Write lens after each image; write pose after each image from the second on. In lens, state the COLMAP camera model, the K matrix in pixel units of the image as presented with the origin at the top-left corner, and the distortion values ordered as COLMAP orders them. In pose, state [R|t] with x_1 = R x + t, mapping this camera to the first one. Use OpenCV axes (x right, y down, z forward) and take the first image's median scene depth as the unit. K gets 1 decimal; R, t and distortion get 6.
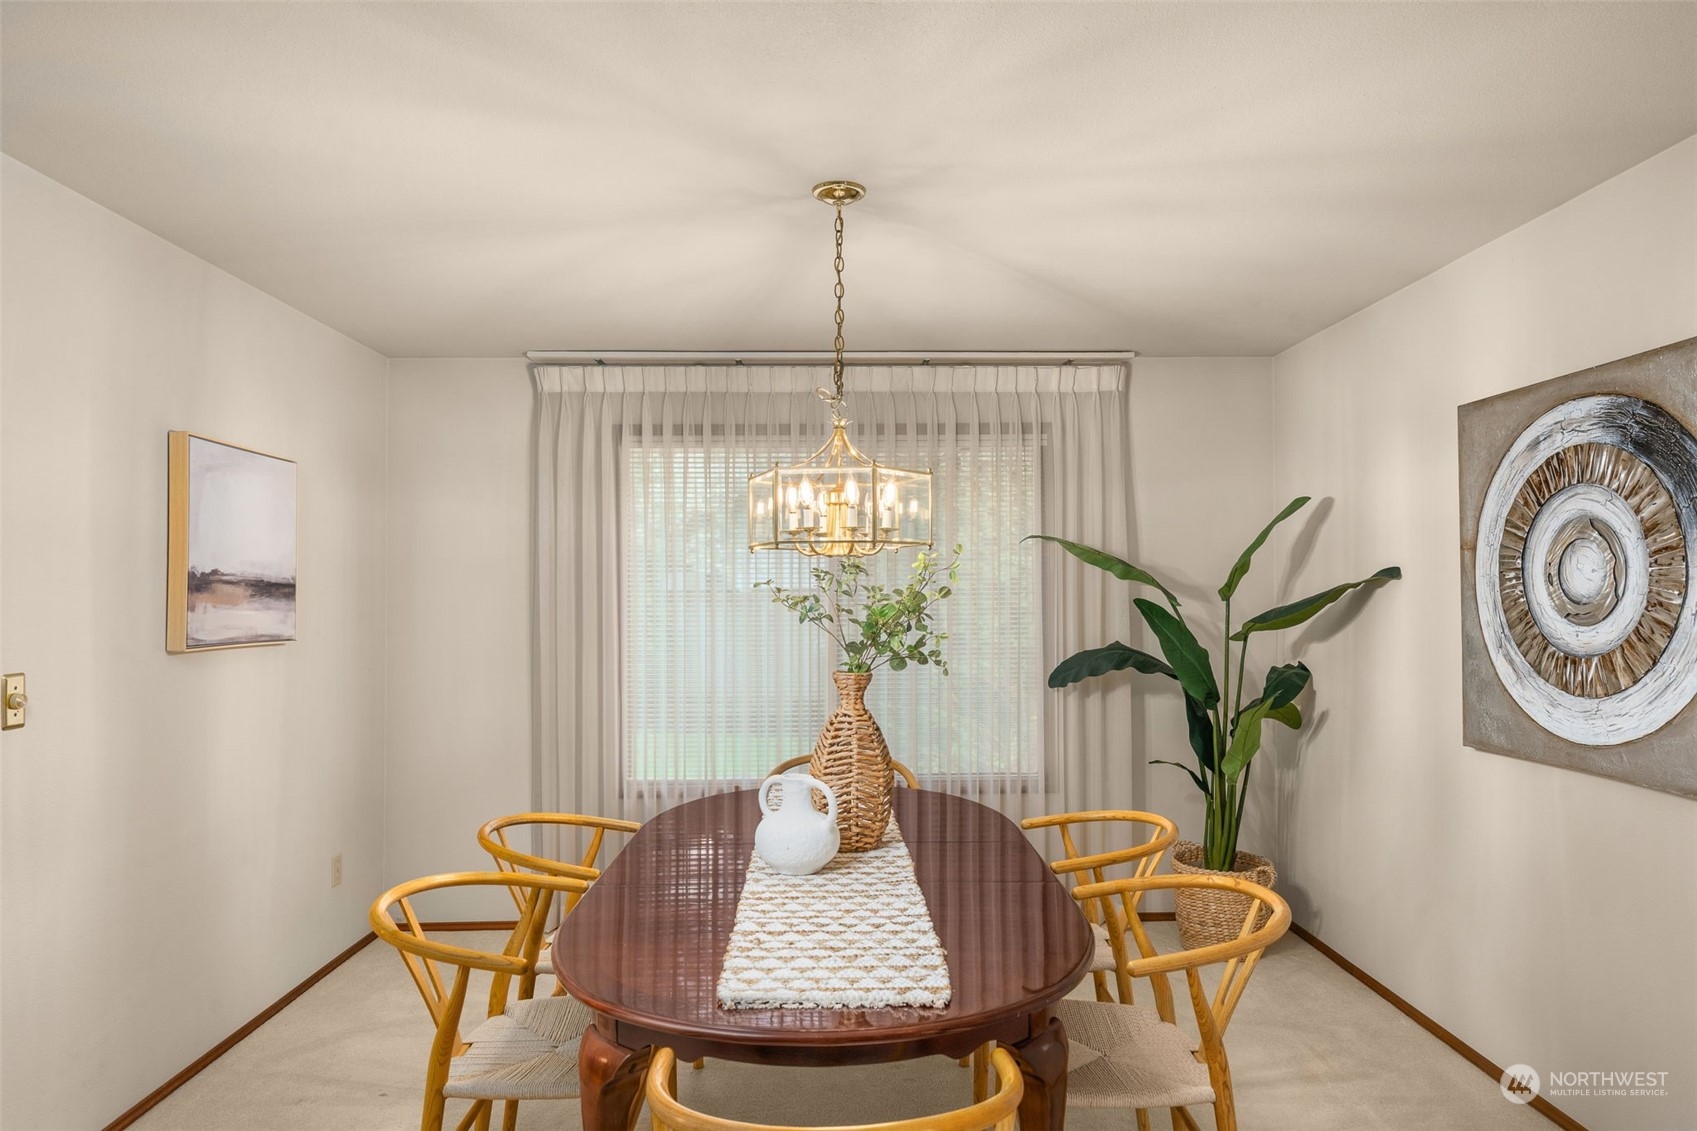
lens RADIAL K [[1066.4, 0, 848.4], [0, 1066.4, 571.8], [0, 0, 1]] dist [-0.001976, 0.001585]
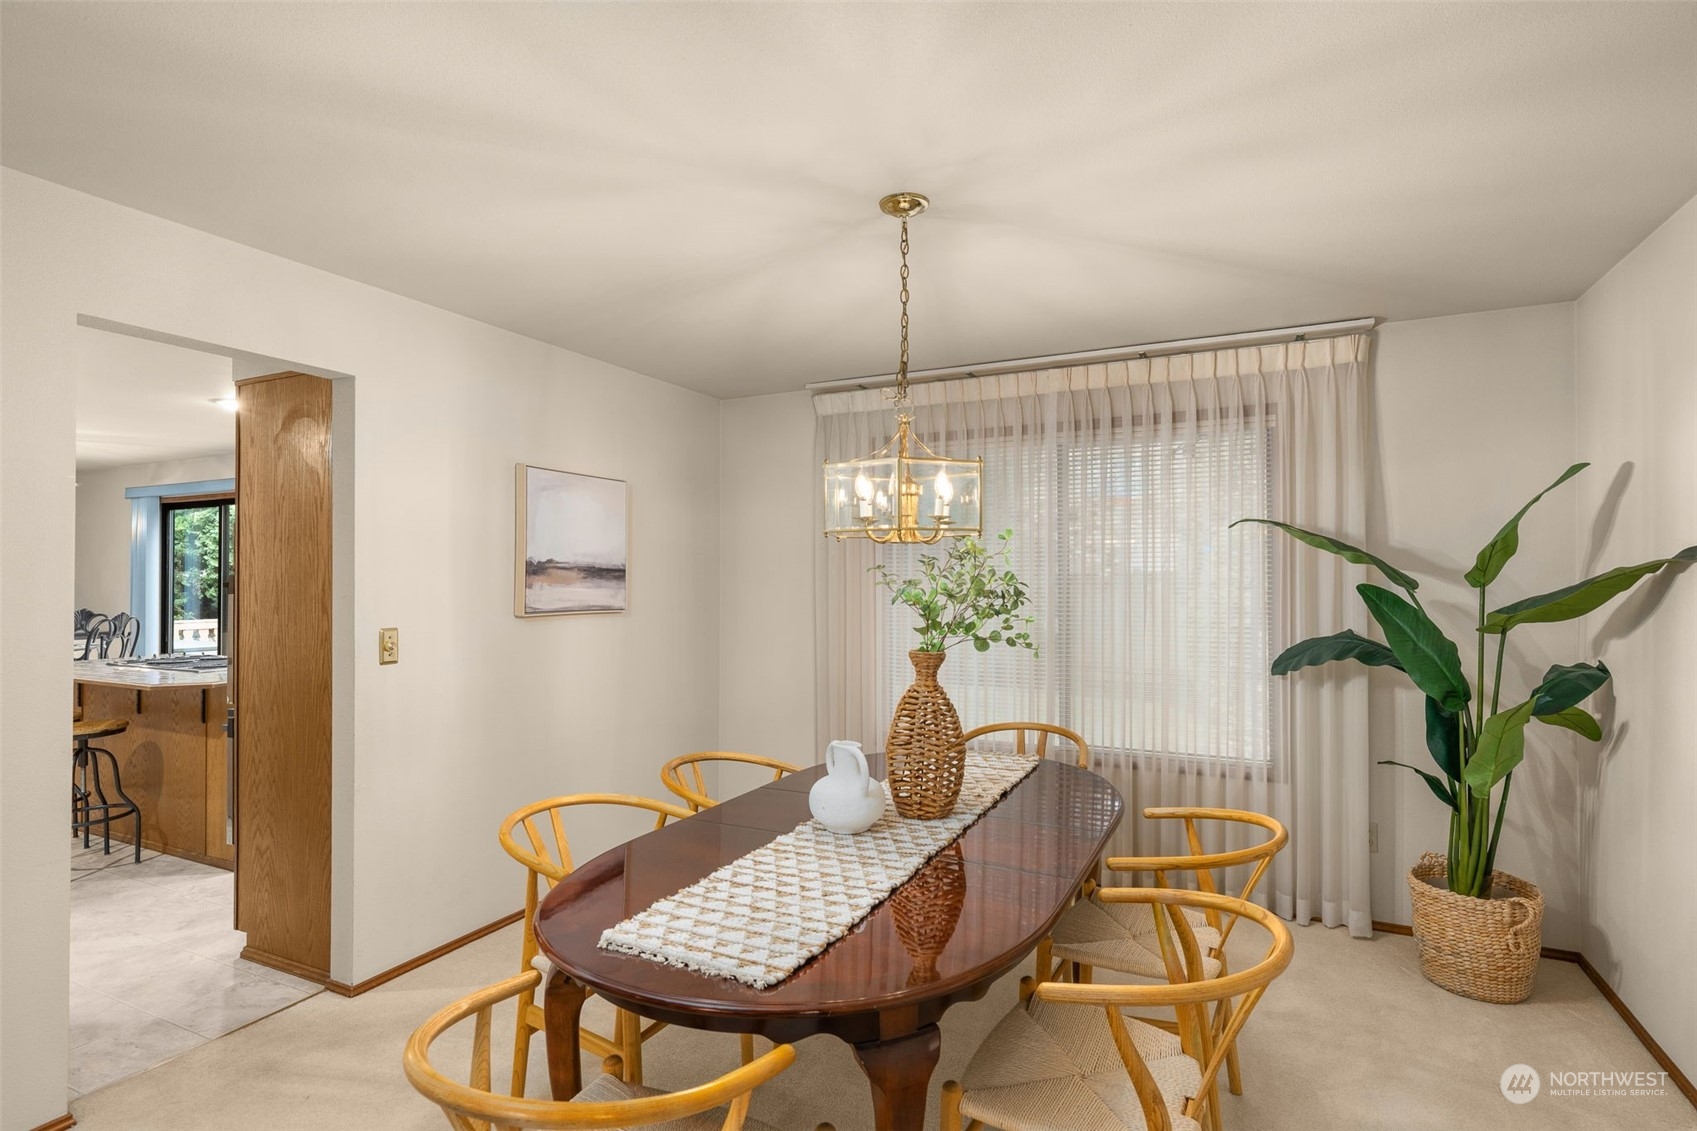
lens RADIAL K [[855.6, 0, 848.7], [0, 855.6, 566.7], [0, 0, 1]] dist [0.005660, -0.002347]
pose [[0.885024, -0.002387, -0.465539, 0.238221], [0.006597, 0.999951, 0.007415, 0.001498], [0.465499, -0.009634, 0.884996, 0.143245]]
